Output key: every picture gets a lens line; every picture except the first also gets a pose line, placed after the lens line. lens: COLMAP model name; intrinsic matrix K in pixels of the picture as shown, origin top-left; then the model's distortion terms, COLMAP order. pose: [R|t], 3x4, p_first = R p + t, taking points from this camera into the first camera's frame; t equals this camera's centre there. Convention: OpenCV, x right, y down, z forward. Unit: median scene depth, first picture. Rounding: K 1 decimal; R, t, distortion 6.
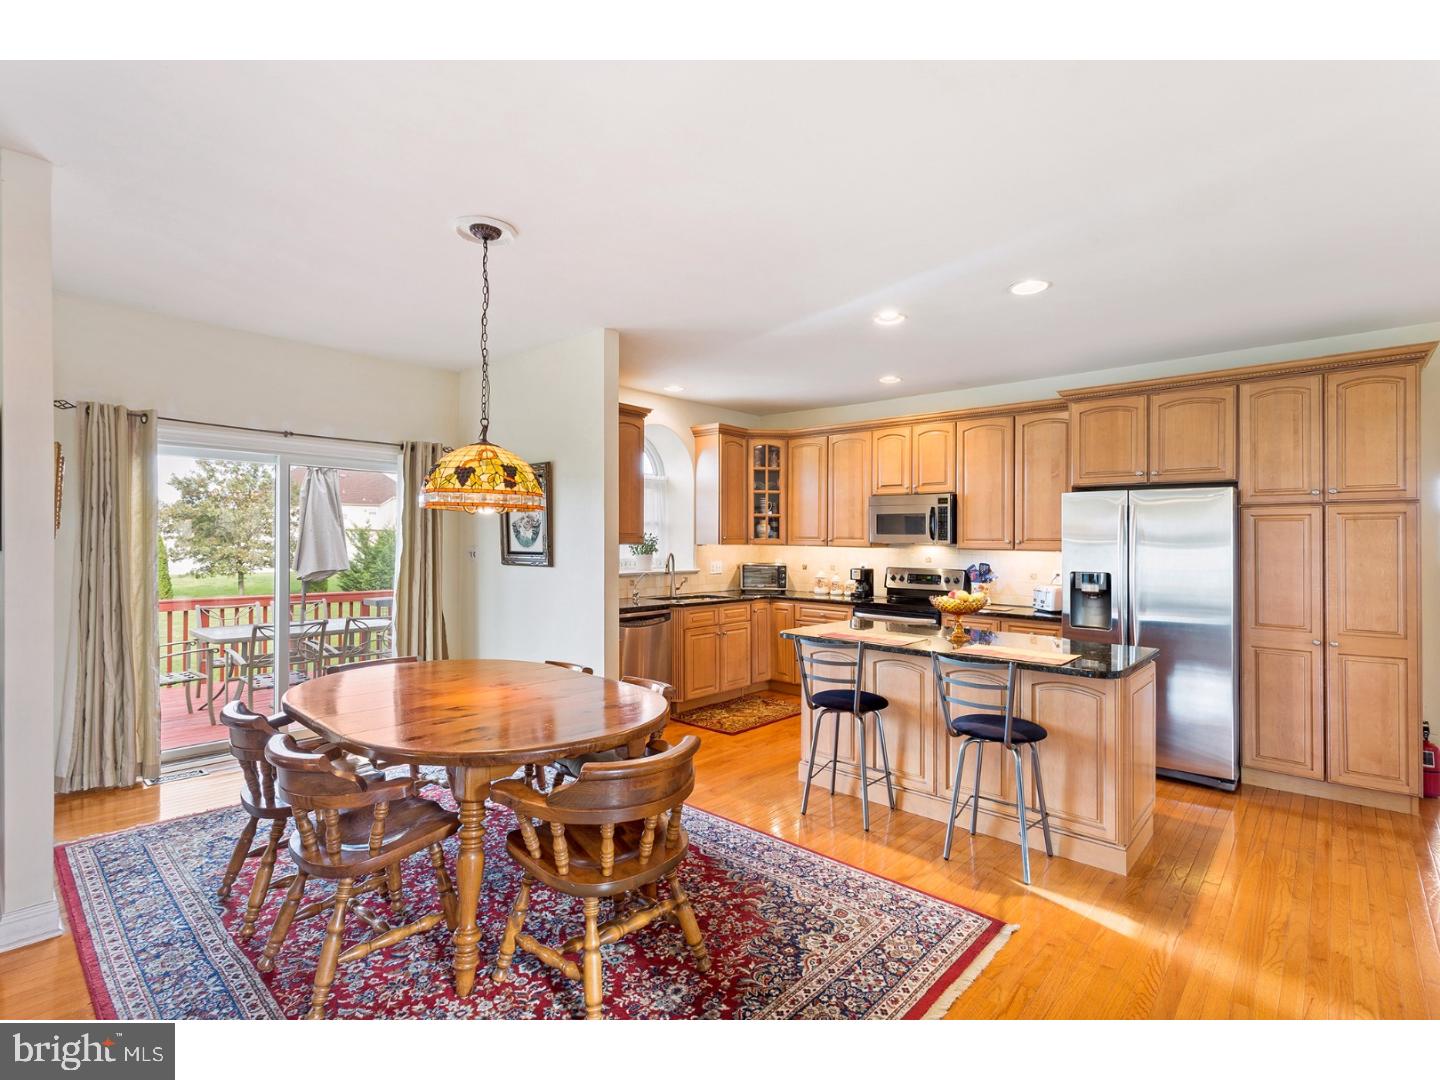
lens RADIAL K [[685.0, 0, 726.7], [0, 685.0, 543.5], [0, 0, 1]] dist [-0.000904, -0.000139]
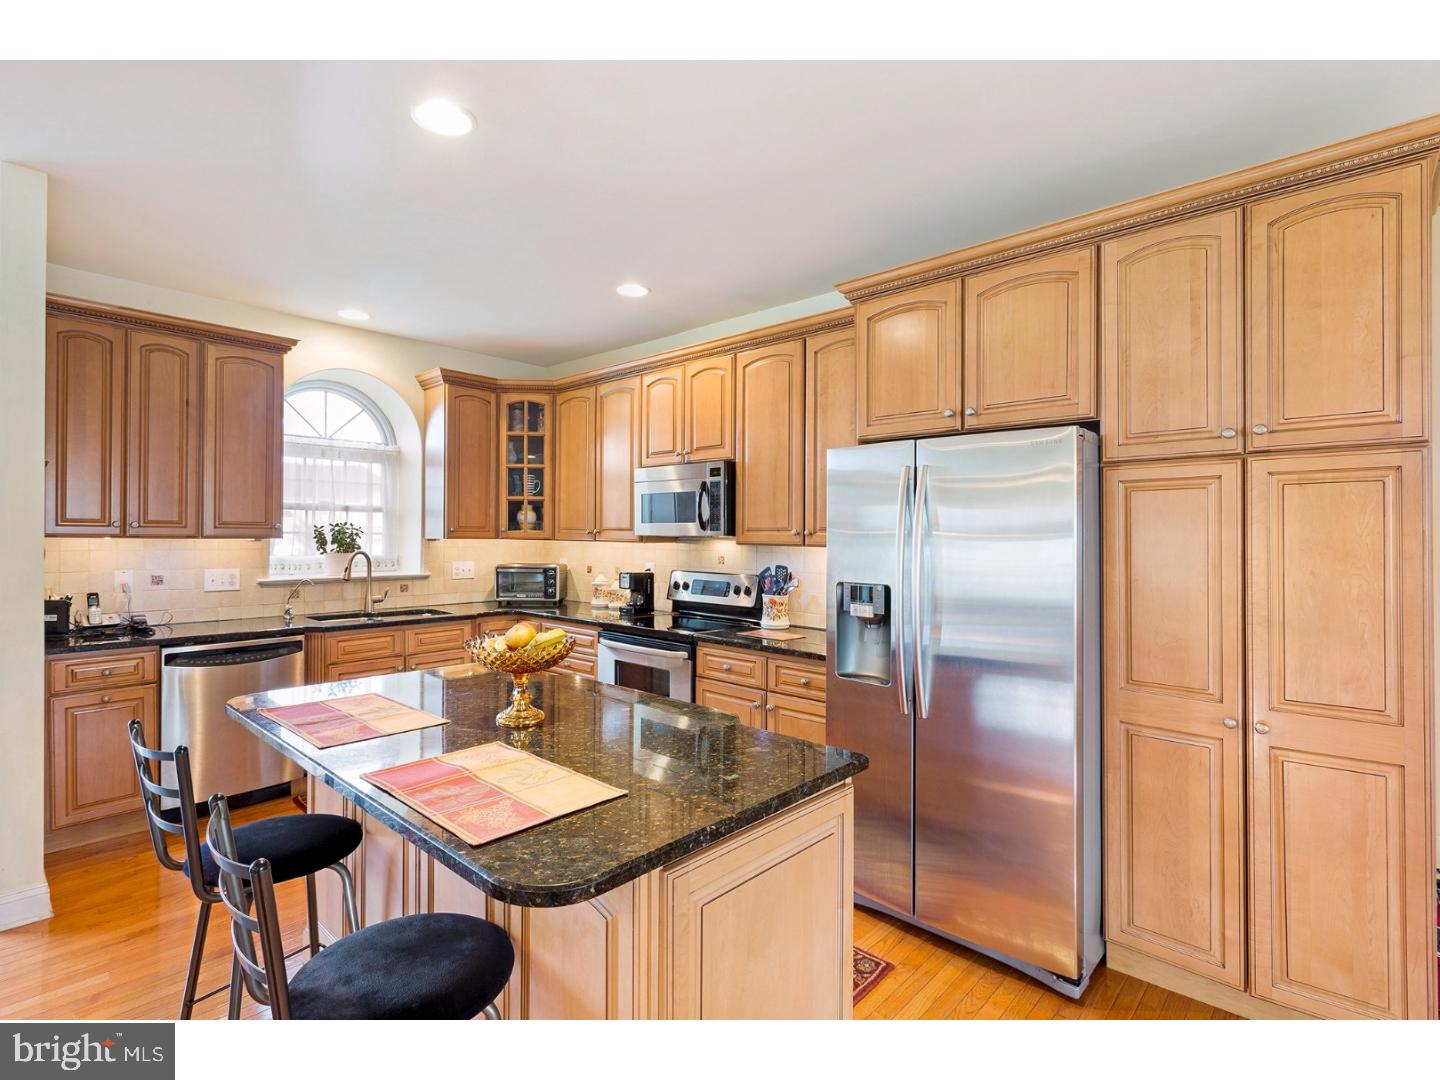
lens RADIAL K [[703.0, 0, 720.0], [0, 703.0, 540.0], [0, 0, 1]] dist [-0.000747, 0.000347]
pose [[0.999916, -0.002386, -0.012774, 0.417007], [0.002400, 0.999997, 0.001107, 0.003890], [0.012771, -0.001137, 0.999918, 0.400209]]
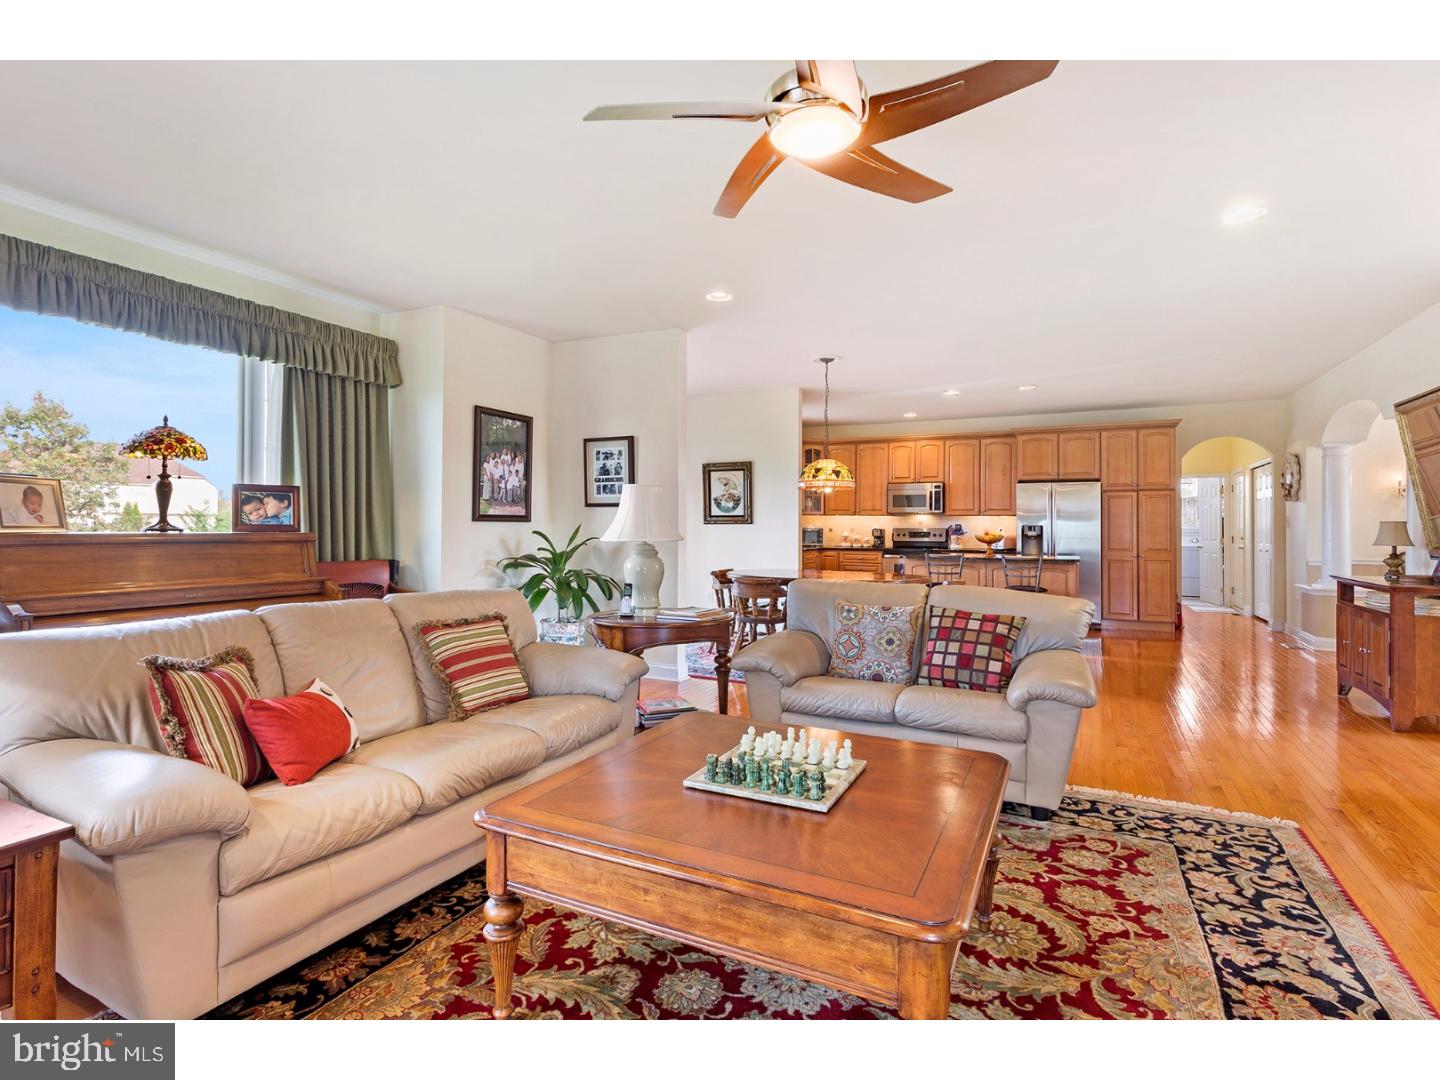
lens RADIAL K [[695.5, 0, 716.8], [0, 695.5, 532.5], [0, 0, 1]] dist [0.001056, 0.000120]
pose [[0.967862, -0.004991, 0.251431, -0.814925], [0.003685, 0.999977, 0.005665, 0.047727], [-0.251454, -0.004557, 0.967859, -0.664332]]
